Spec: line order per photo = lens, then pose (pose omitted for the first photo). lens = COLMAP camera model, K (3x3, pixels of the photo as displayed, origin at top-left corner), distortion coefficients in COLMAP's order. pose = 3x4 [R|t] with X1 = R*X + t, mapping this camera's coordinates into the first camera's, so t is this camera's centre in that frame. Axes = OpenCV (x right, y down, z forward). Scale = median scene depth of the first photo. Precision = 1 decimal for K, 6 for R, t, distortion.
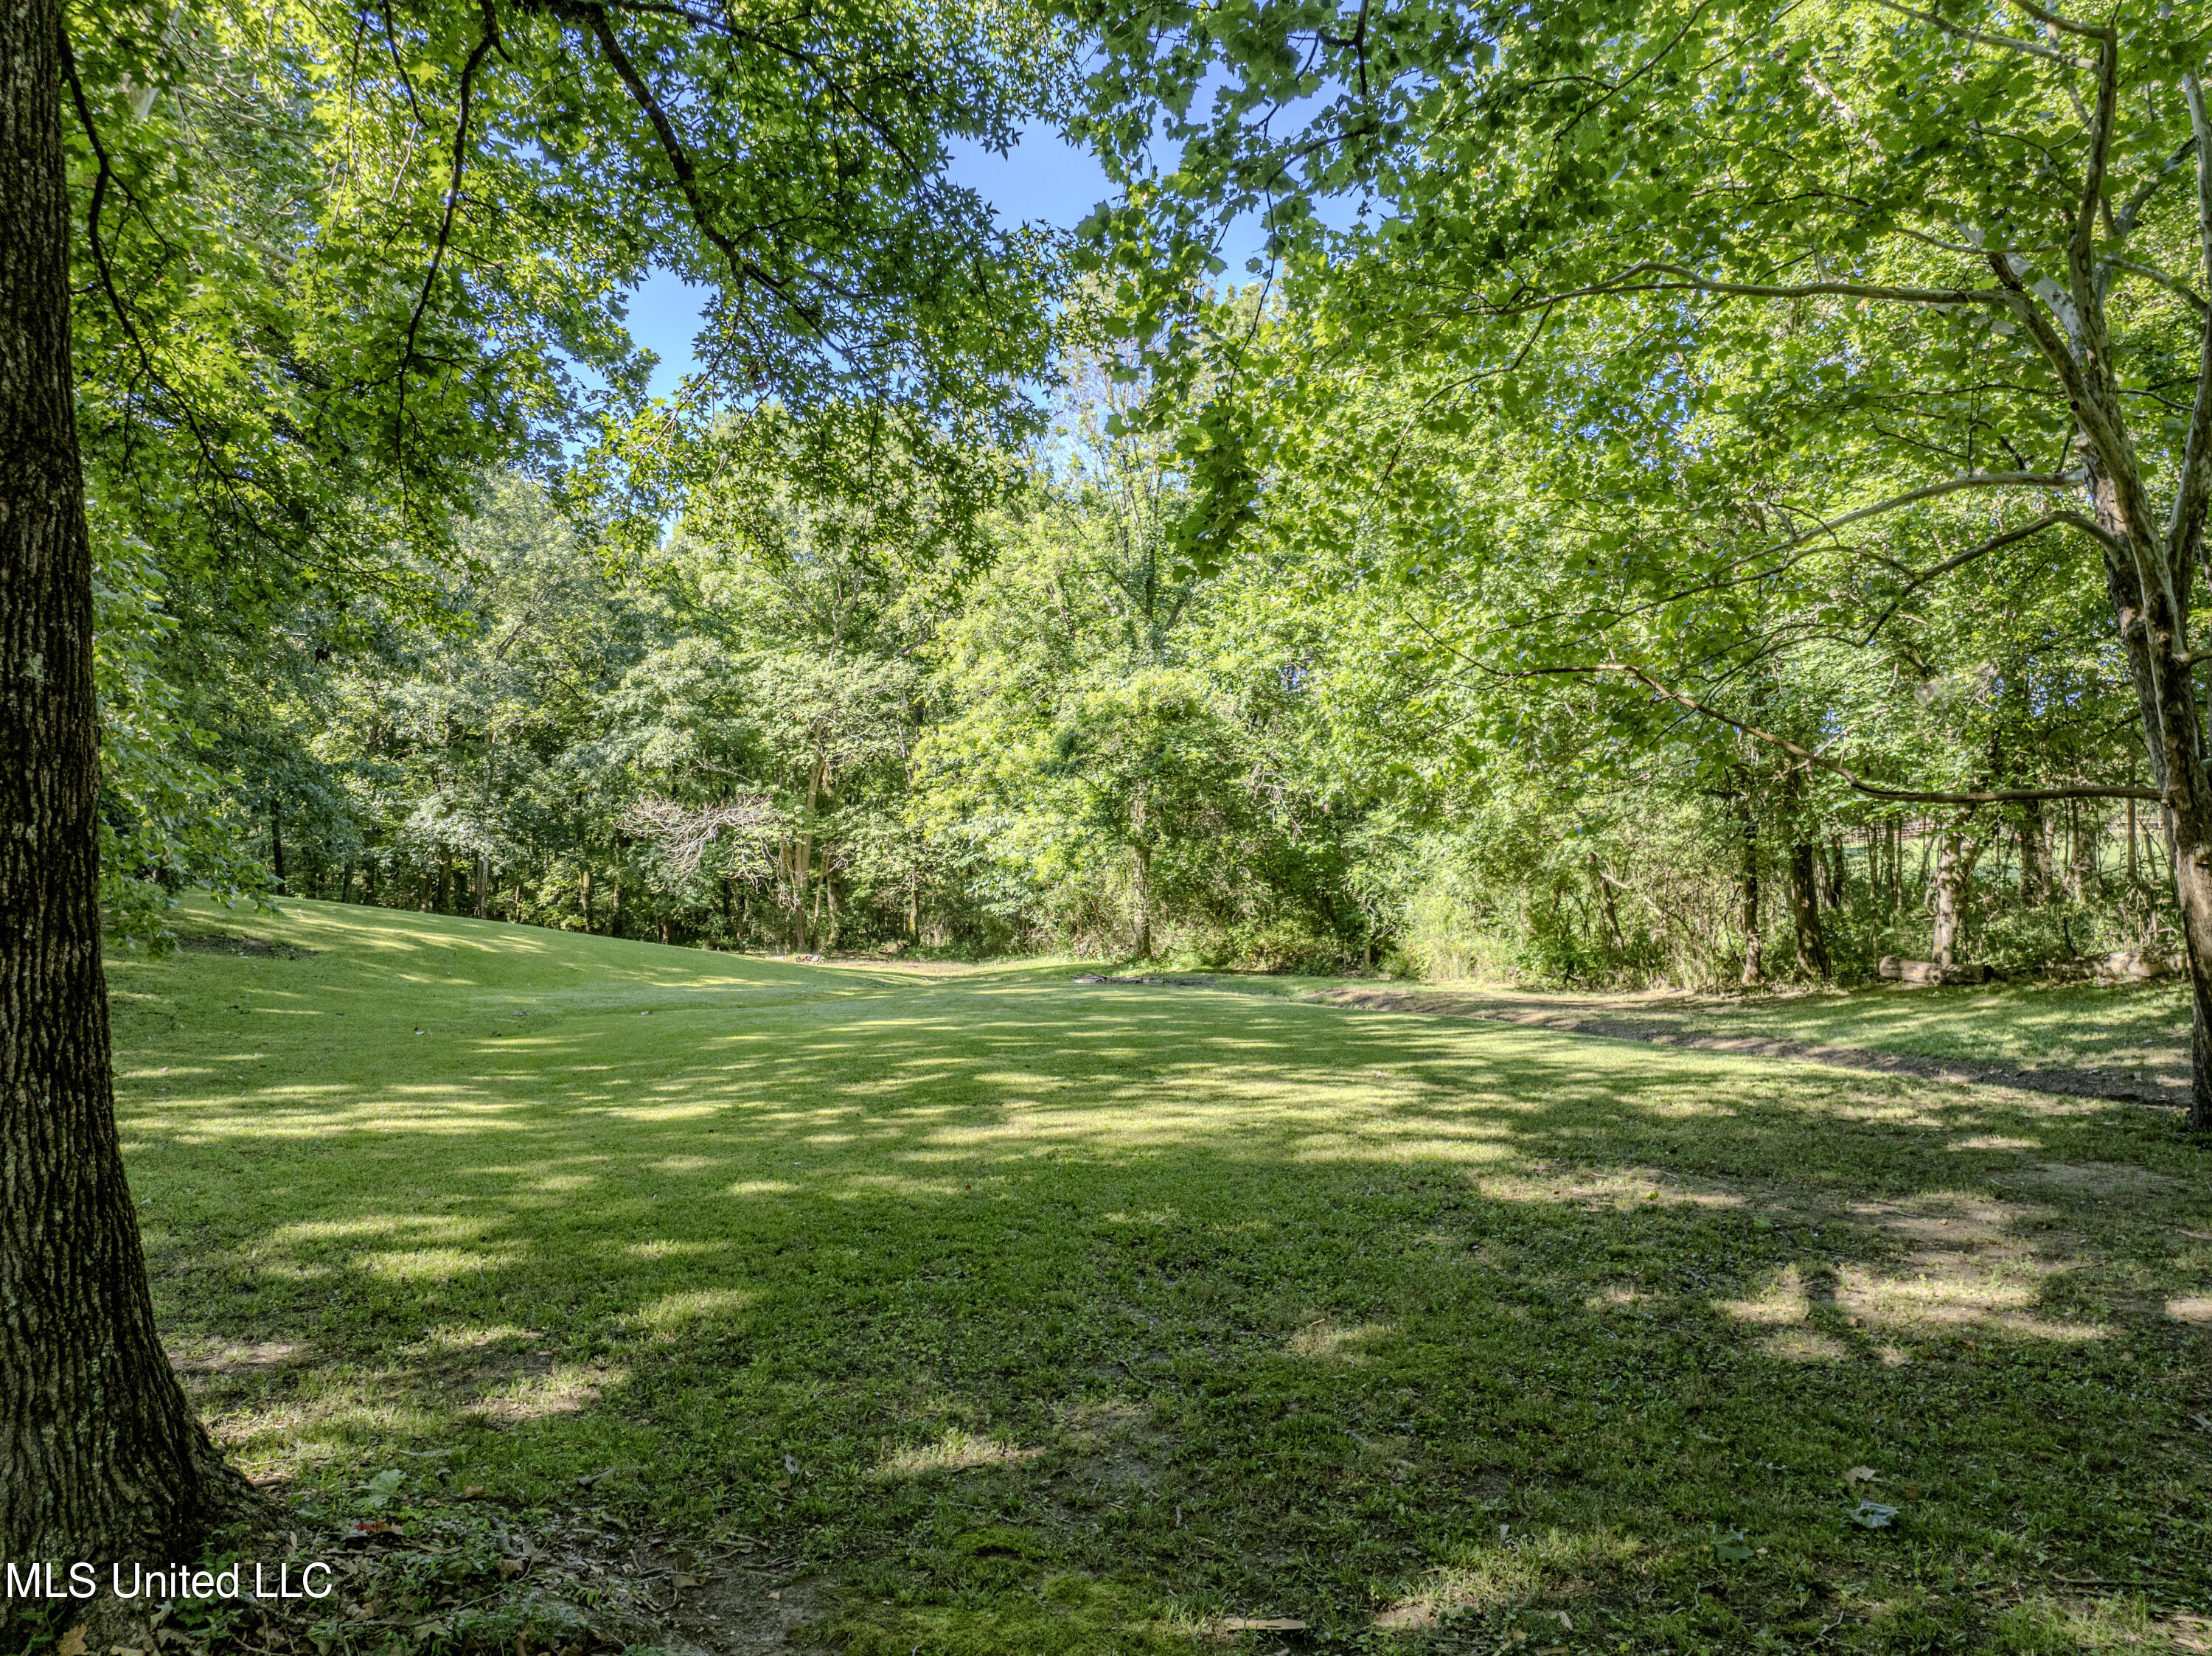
lens RADIAL K [[1549.5, 0, 1107.0], [0, 1549.5, 834.6], [0, 0, 1]] dist [-0.042732, 0.008714]
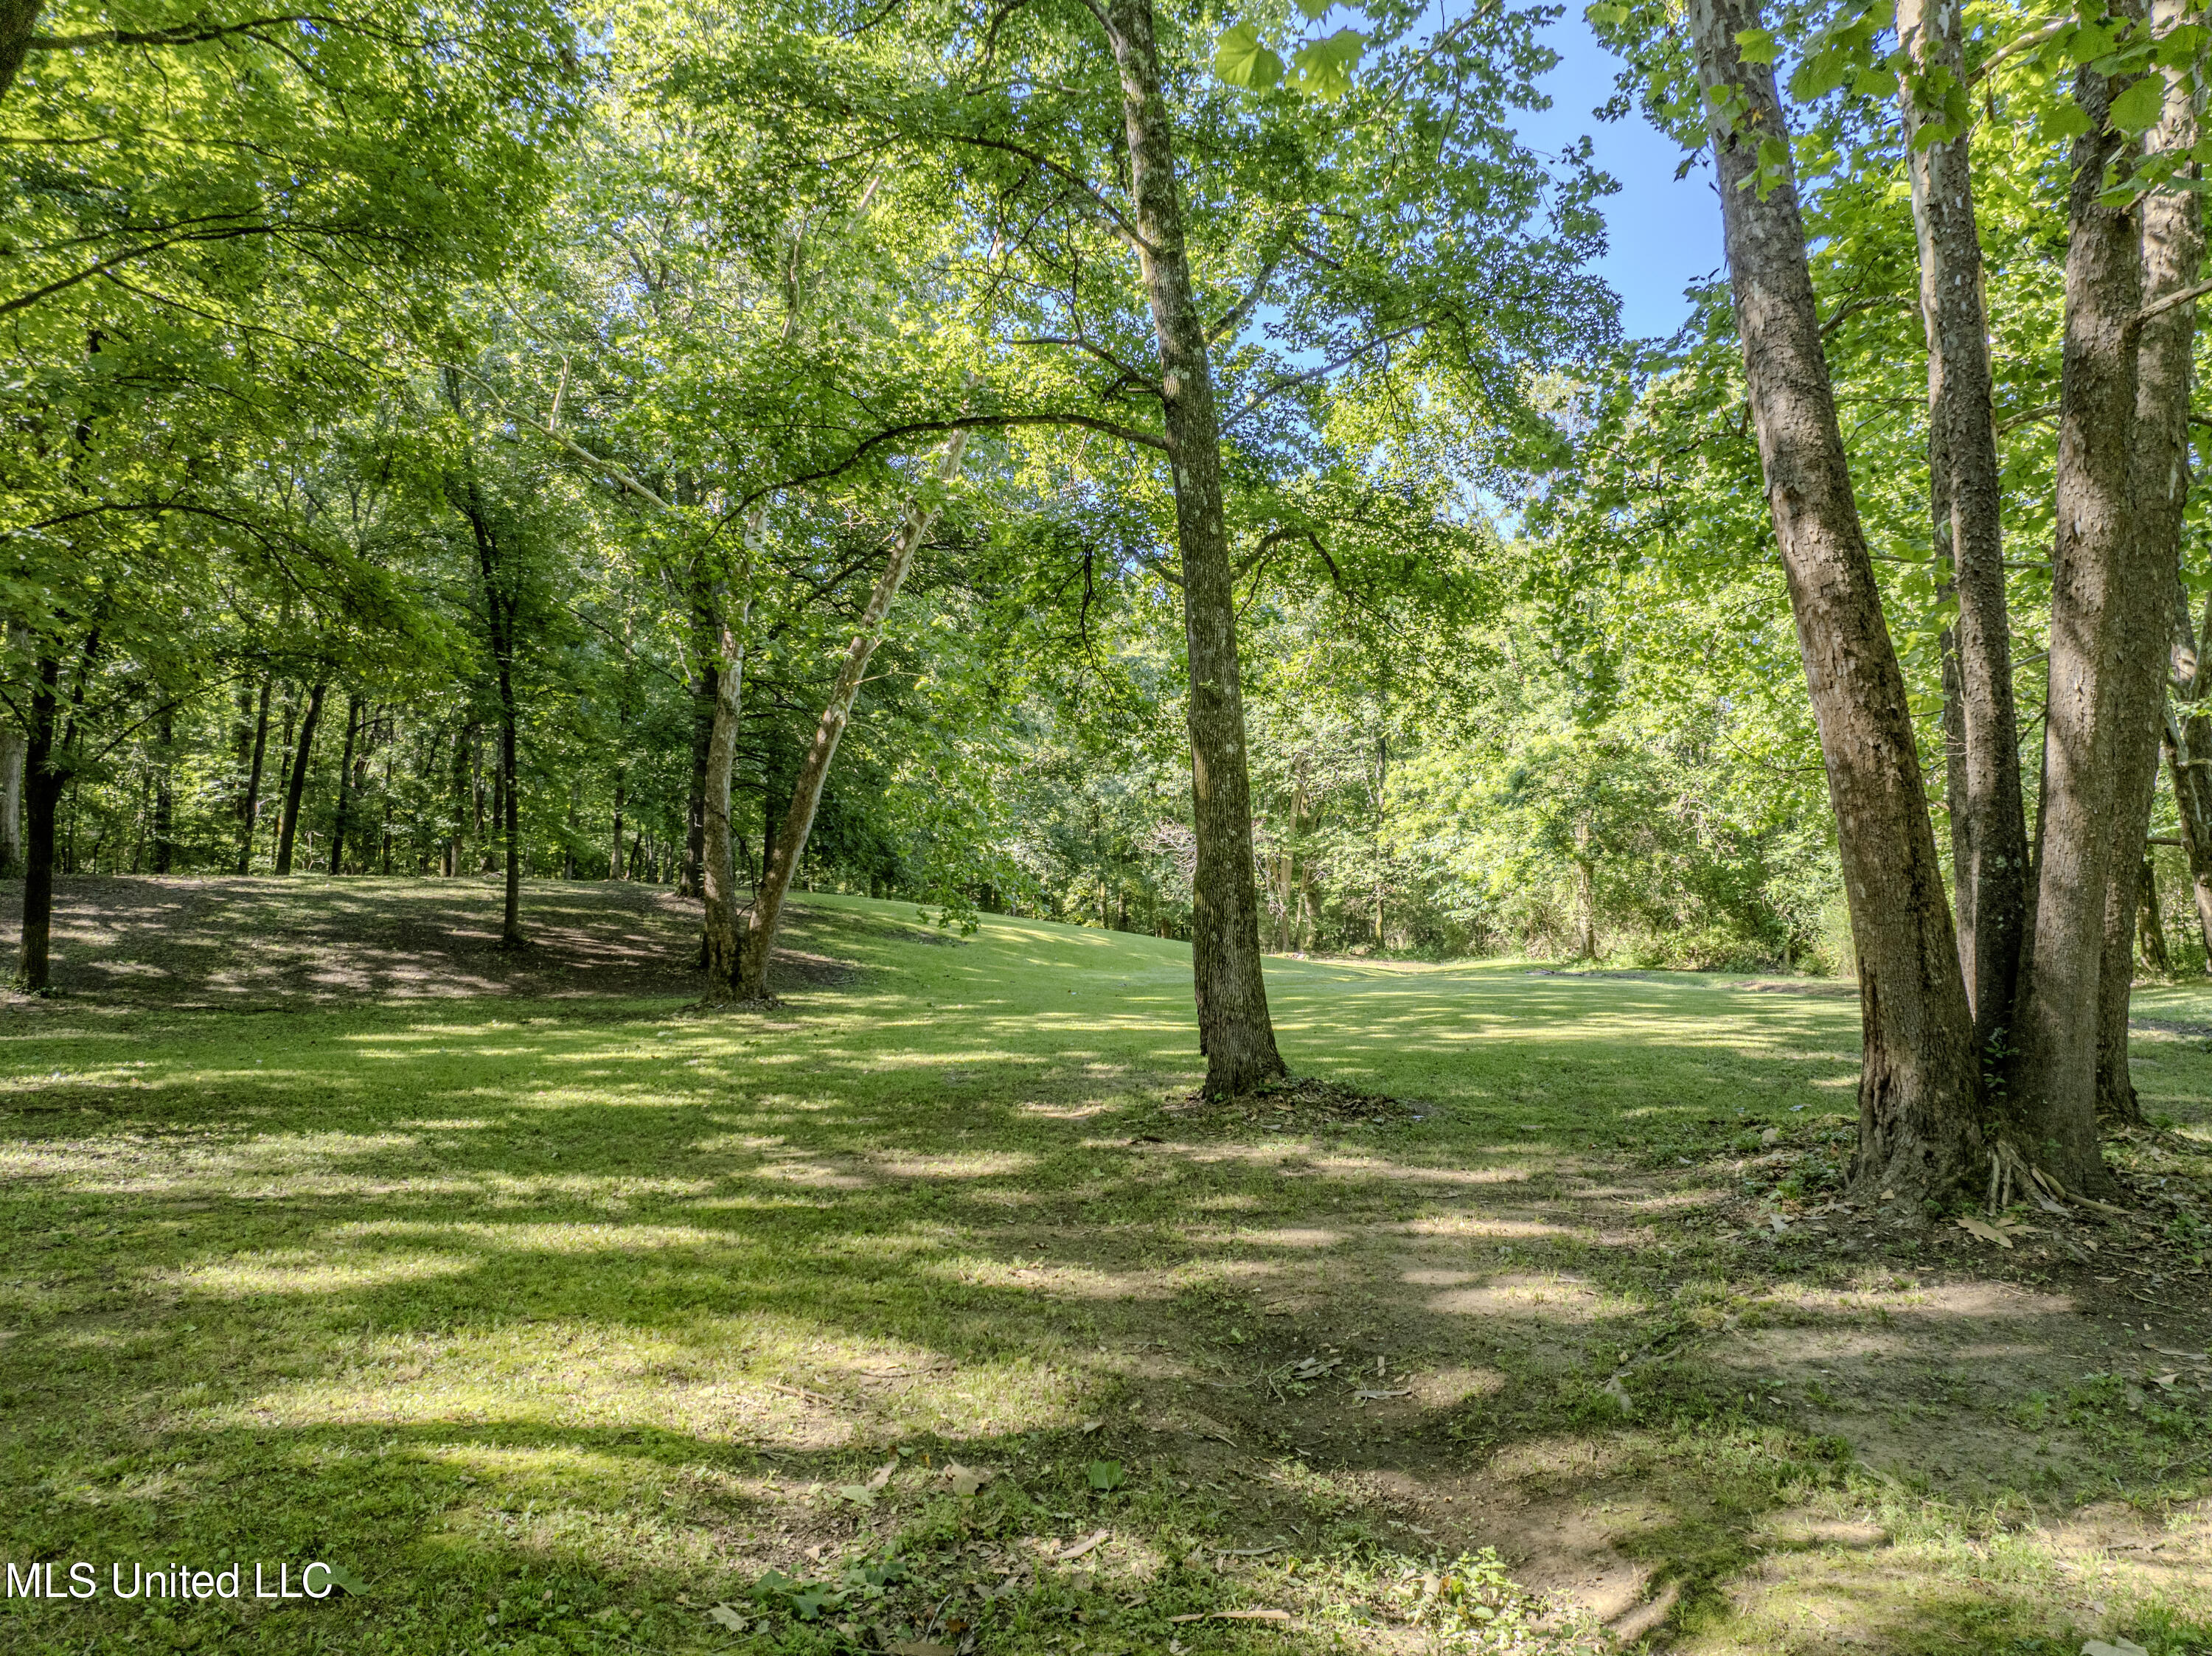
lens RADIAL K [[1549.5, 0, 1086.4], [0, 1549.5, 805.3], [0, 0, 1]] dist [-0.042732, 0.008714]
pose [[0.955596, -0.012514, -0.294413, 0.005282], [0.005159, 0.999655, -0.025745, -0.006194], [0.294633, 0.023083, 0.955332, -0.189740]]
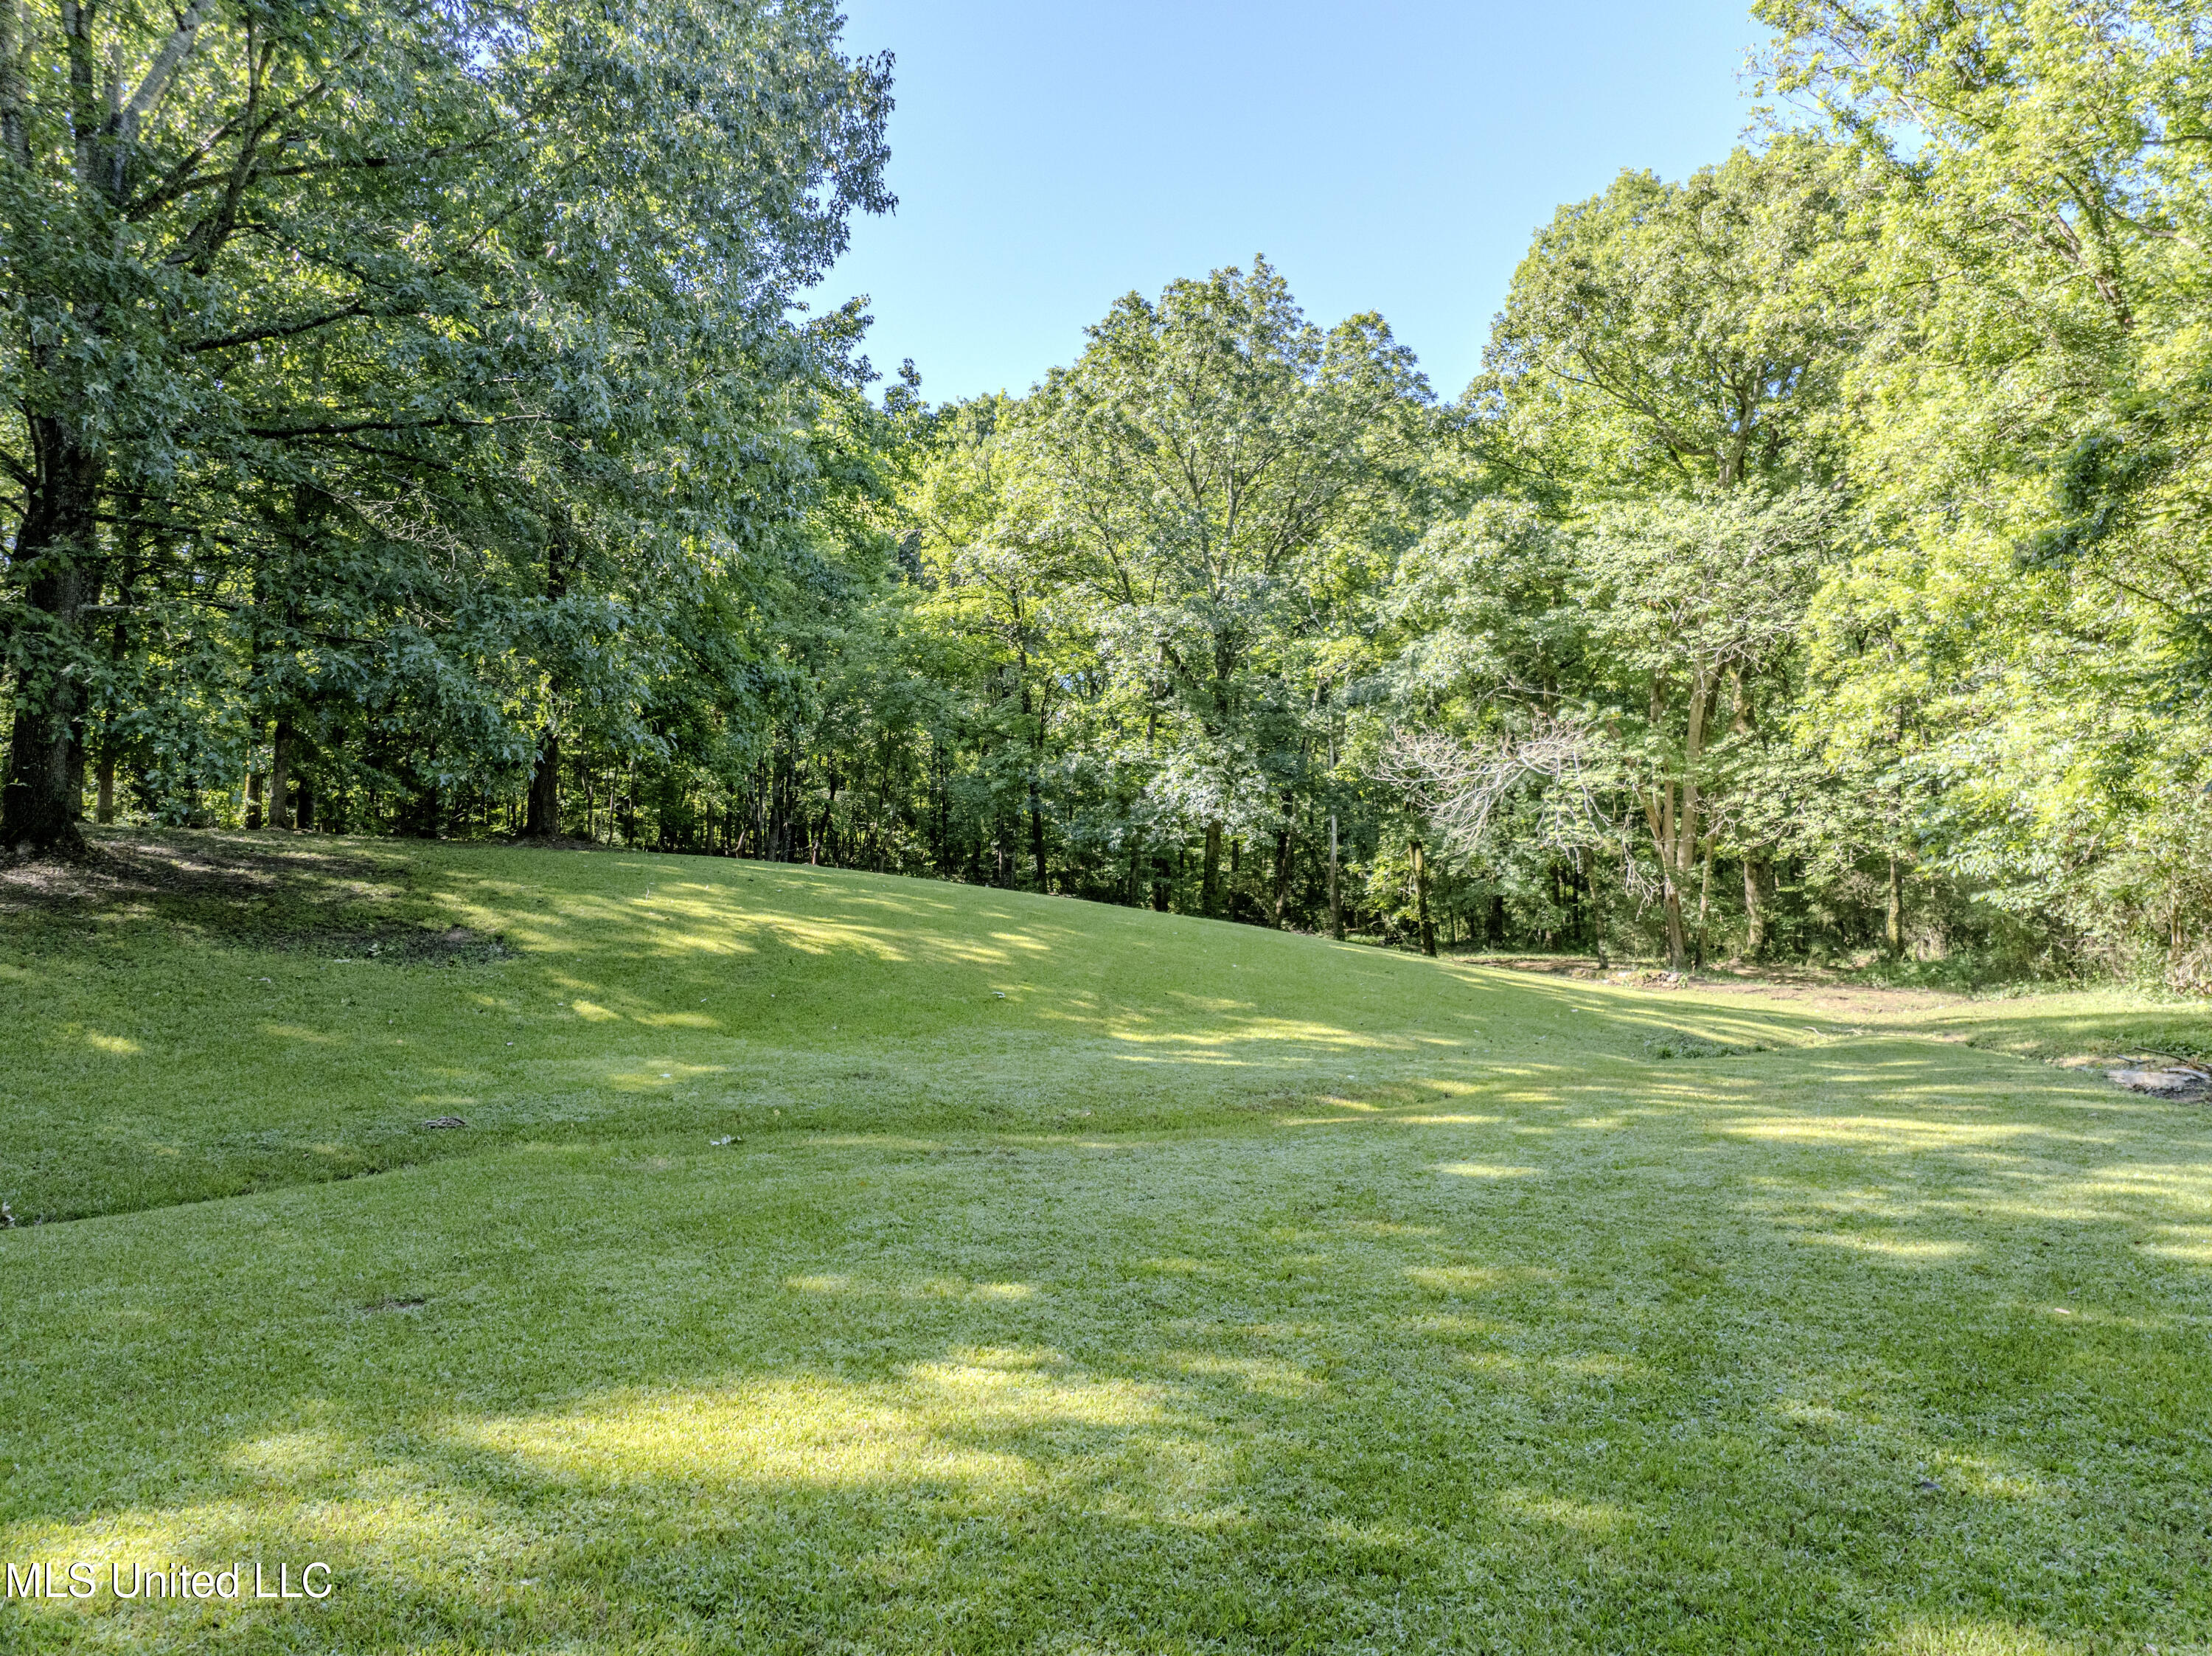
lens RADIAL K [[1549.5, 0, 1122.5], [0, 1549.5, 838.8], [0, 0, 1]] dist [-0.042732, 0.008714]
pose [[0.797830, -0.016782, -0.602648, 0.008992], [0.019201, 0.999813, -0.002422, 0.022557], [0.602576, -0.009639, 0.798003, 0.392607]]
